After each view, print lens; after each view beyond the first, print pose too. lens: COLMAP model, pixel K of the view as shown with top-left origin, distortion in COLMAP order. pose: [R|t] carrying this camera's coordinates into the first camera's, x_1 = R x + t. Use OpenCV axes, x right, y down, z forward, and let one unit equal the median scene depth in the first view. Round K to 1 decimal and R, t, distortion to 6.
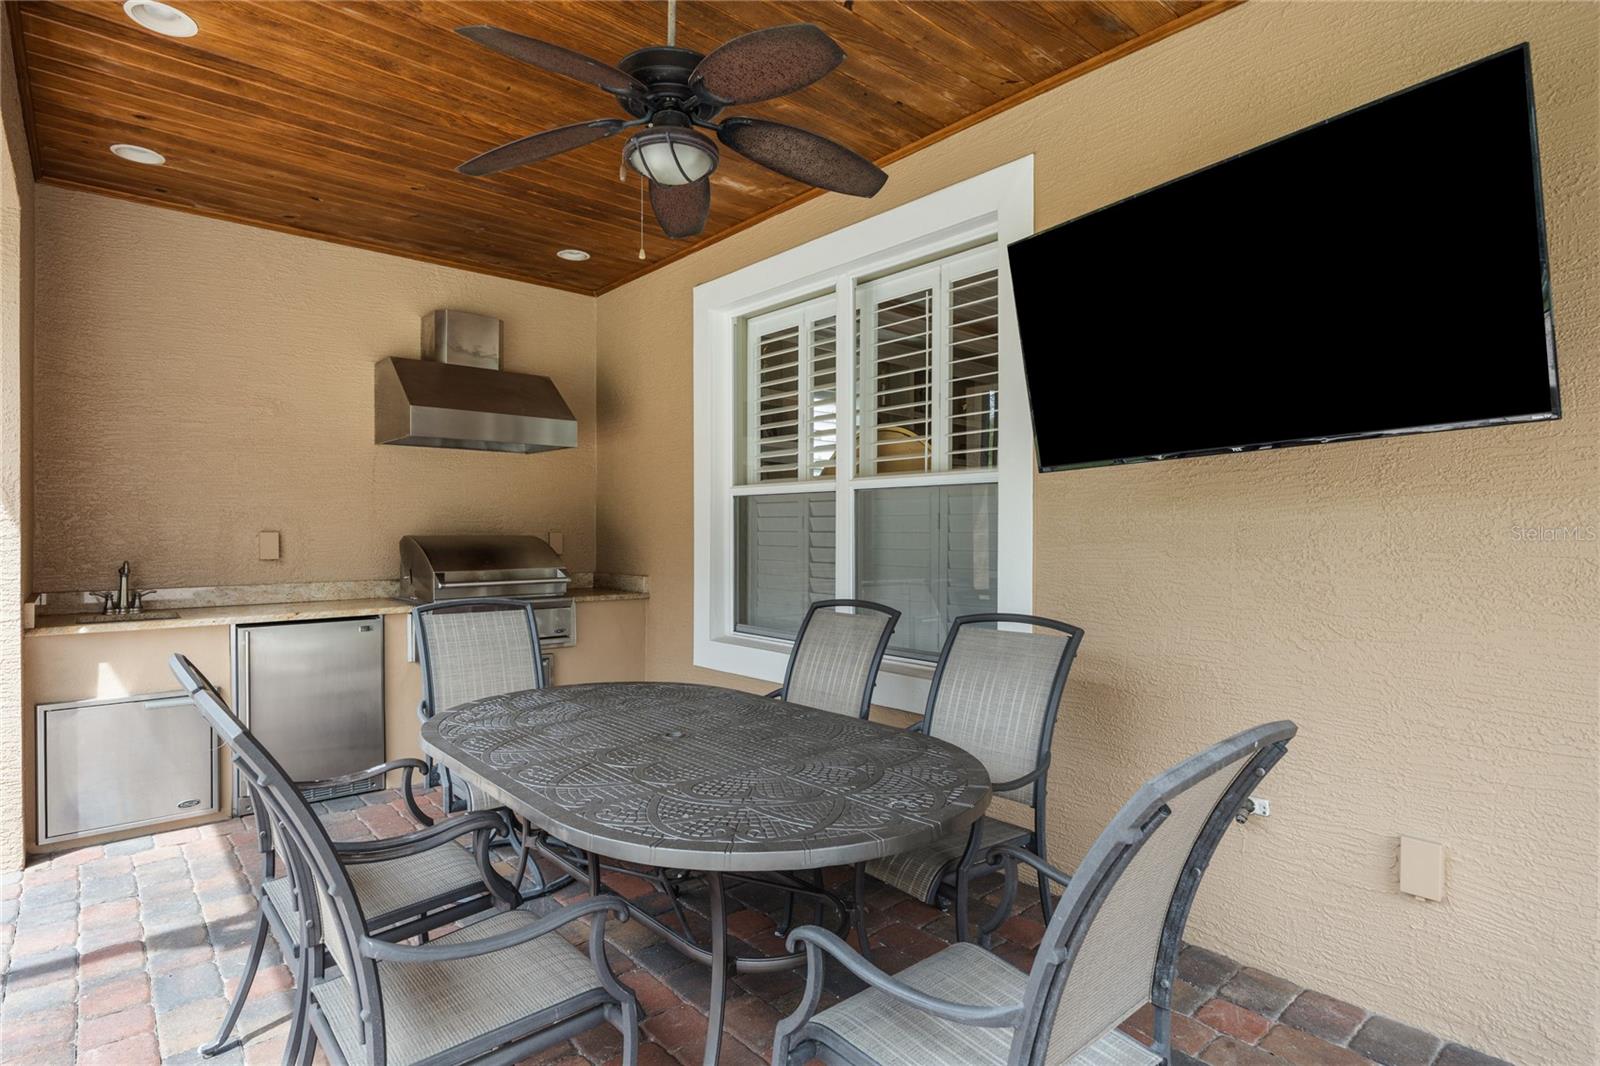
lens RADIAL K [[810.6, 0, 800.0], [0, 810.6, 533.0], [0, 0, 1]] dist [-0.015126, 0.001175]
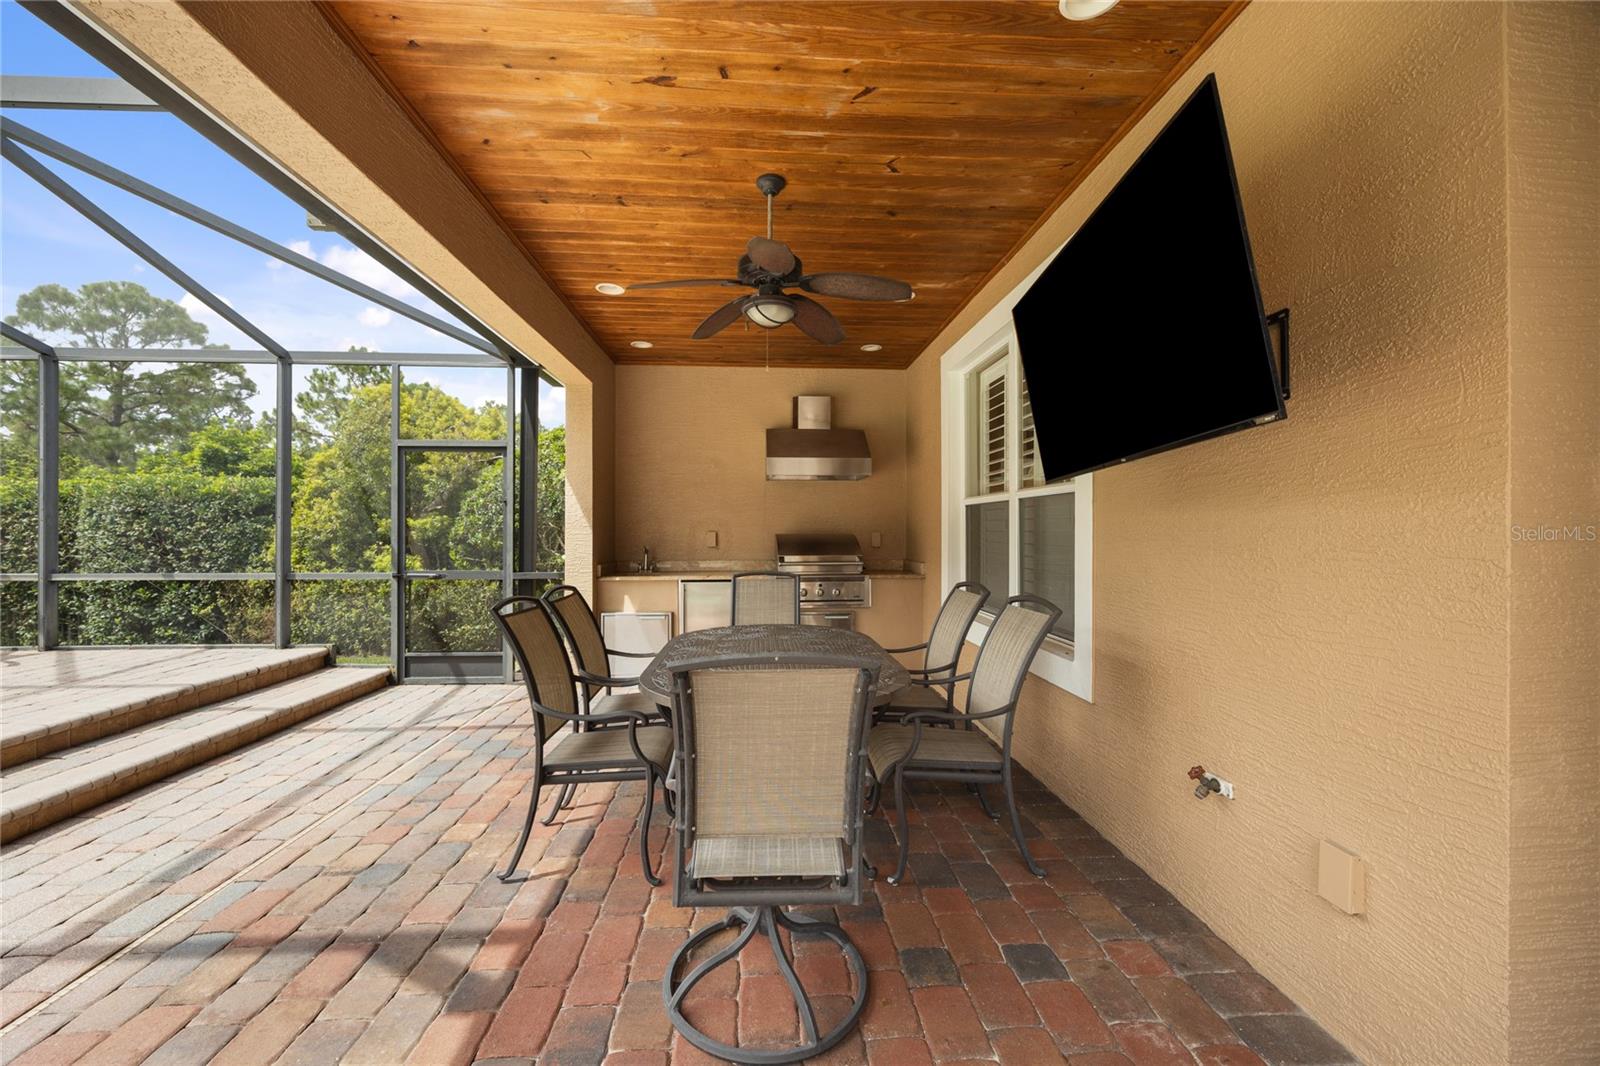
lens RADIAL K [[623.2, 0, 794.8], [0, 623.2, 529.8], [0, 0, 1]] dist [-0.000606, 0.000062]
pose [[0.790048, -0.002637, -0.613040, 0.455519], [-0.001184, 0.999982, -0.005828, 0.001924], [0.613044, 0.005331, 0.790030, -0.001643]]
